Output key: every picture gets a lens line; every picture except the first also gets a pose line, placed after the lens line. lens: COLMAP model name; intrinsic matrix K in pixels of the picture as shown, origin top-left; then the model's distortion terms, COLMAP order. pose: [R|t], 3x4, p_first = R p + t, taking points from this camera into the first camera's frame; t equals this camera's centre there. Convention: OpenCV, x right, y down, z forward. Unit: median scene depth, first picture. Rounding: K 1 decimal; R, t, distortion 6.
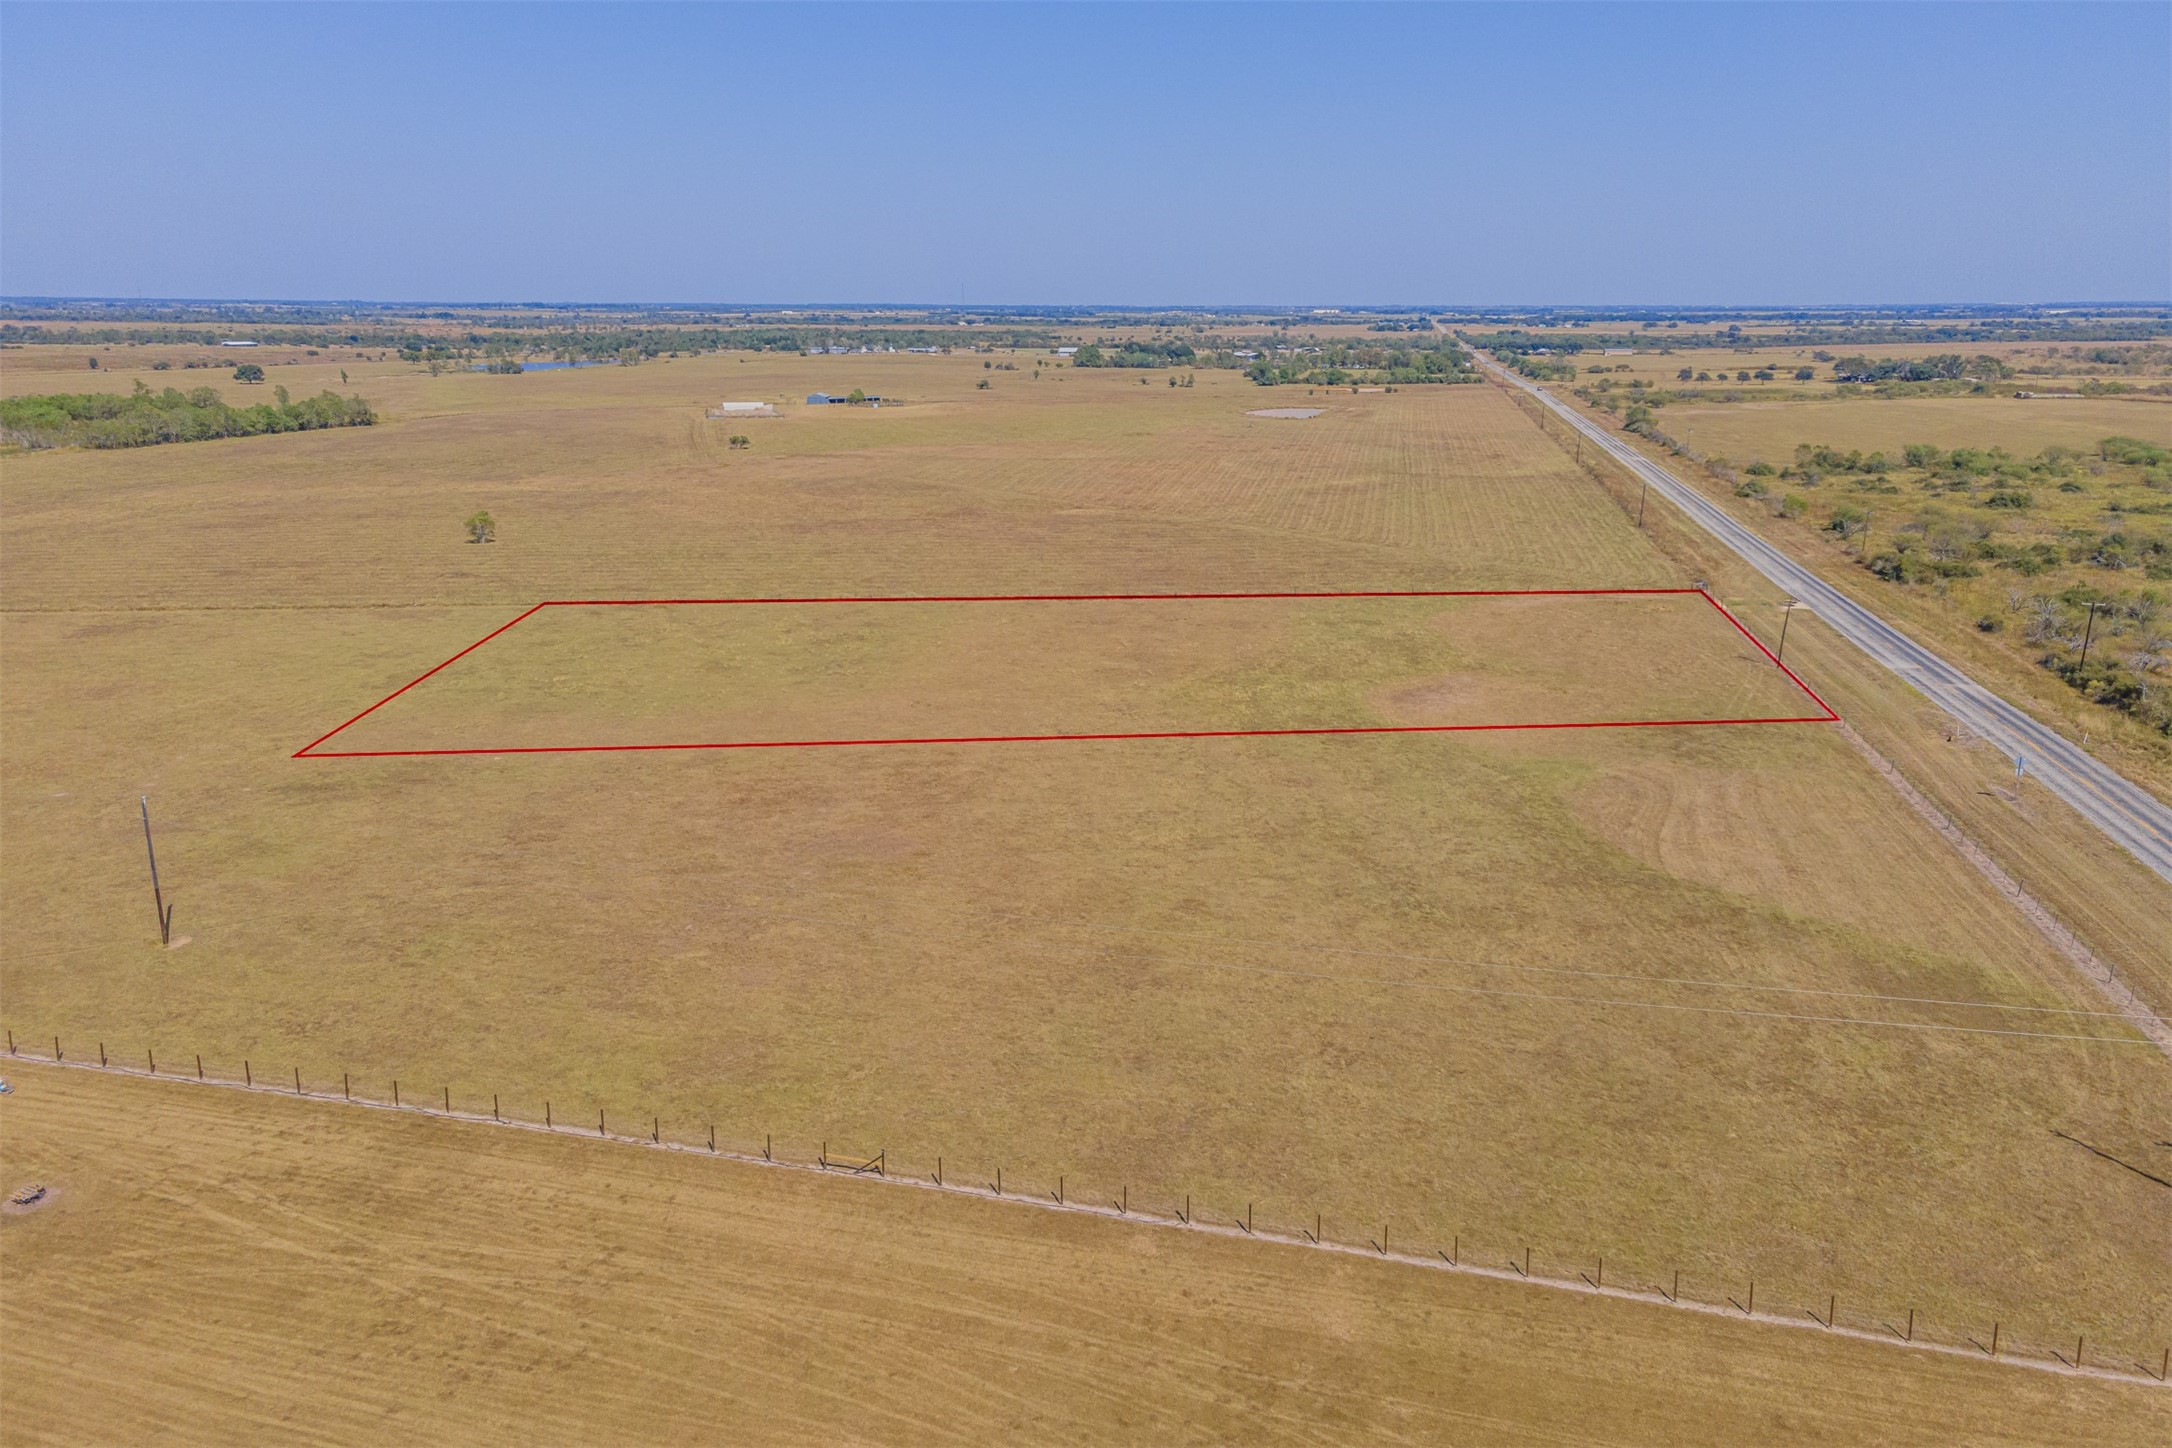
lens RADIAL K [[1767.6, 0, 1086.0], [0, 1767.6, 724.0], [0, 0, 1]] dist [0.034931, 0.049088]
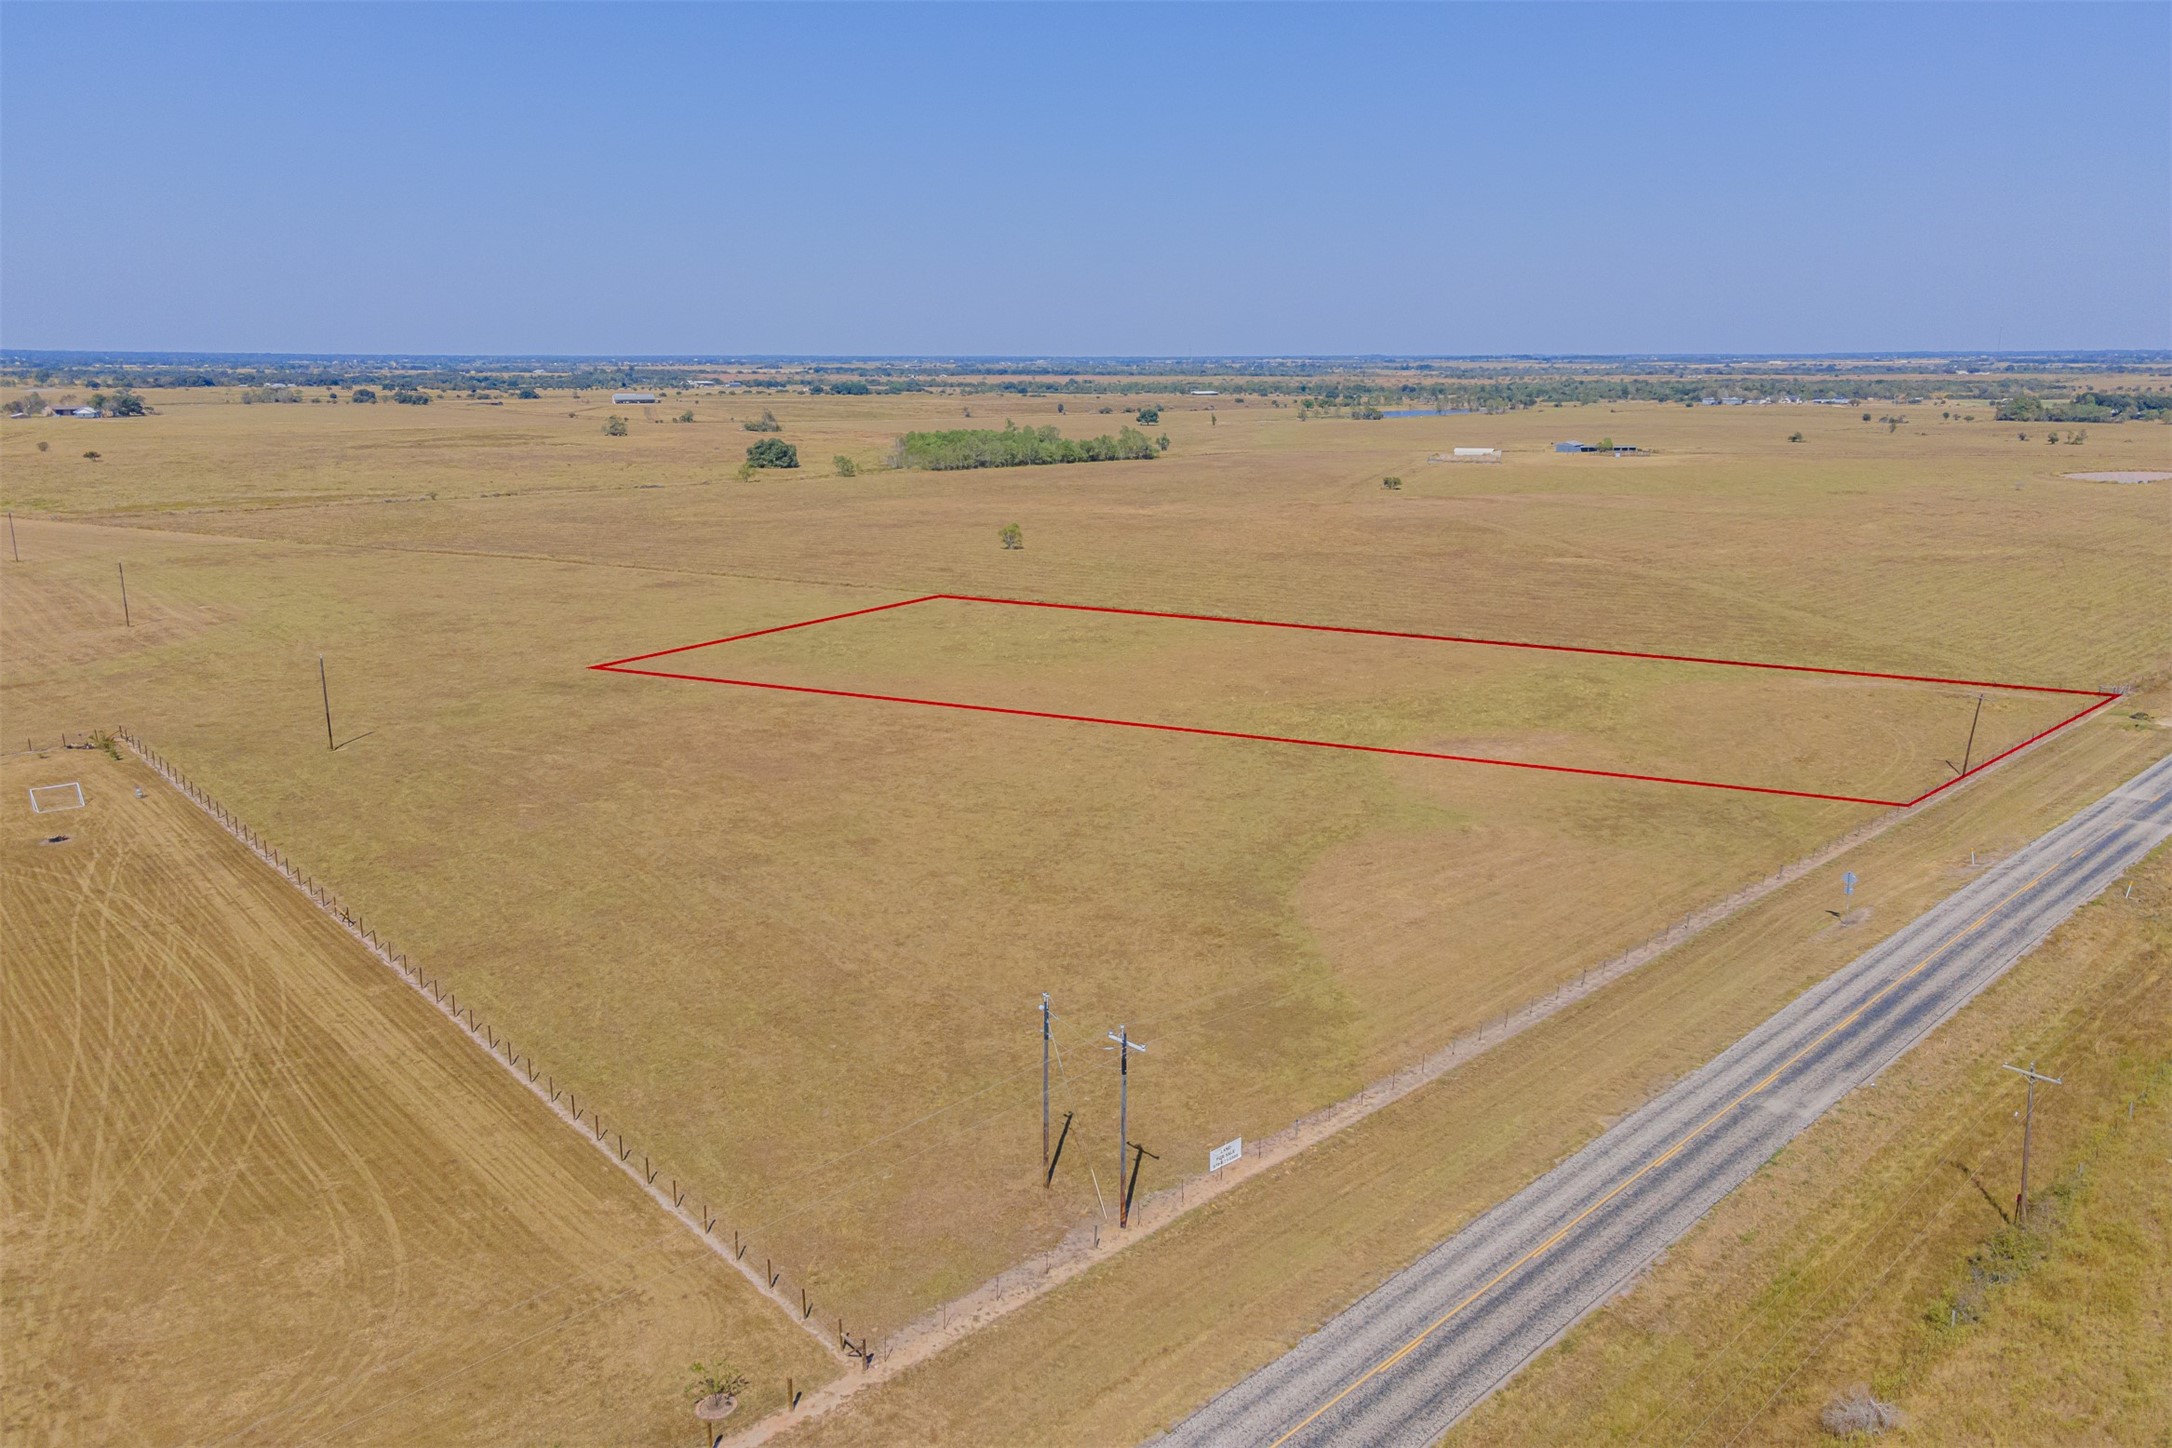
lens RADIAL K [[1767.6, 0, 1086.0], [0, 1767.6, 724.0], [0, 0, 1]] dist [0.034931, 0.049088]
pose [[0.795408, 0.122396, -0.593587, 0.762766], [-0.138650, 0.990171, 0.018378, -0.019016], [0.590002, 0.067683, 0.804560, 0.080279]]
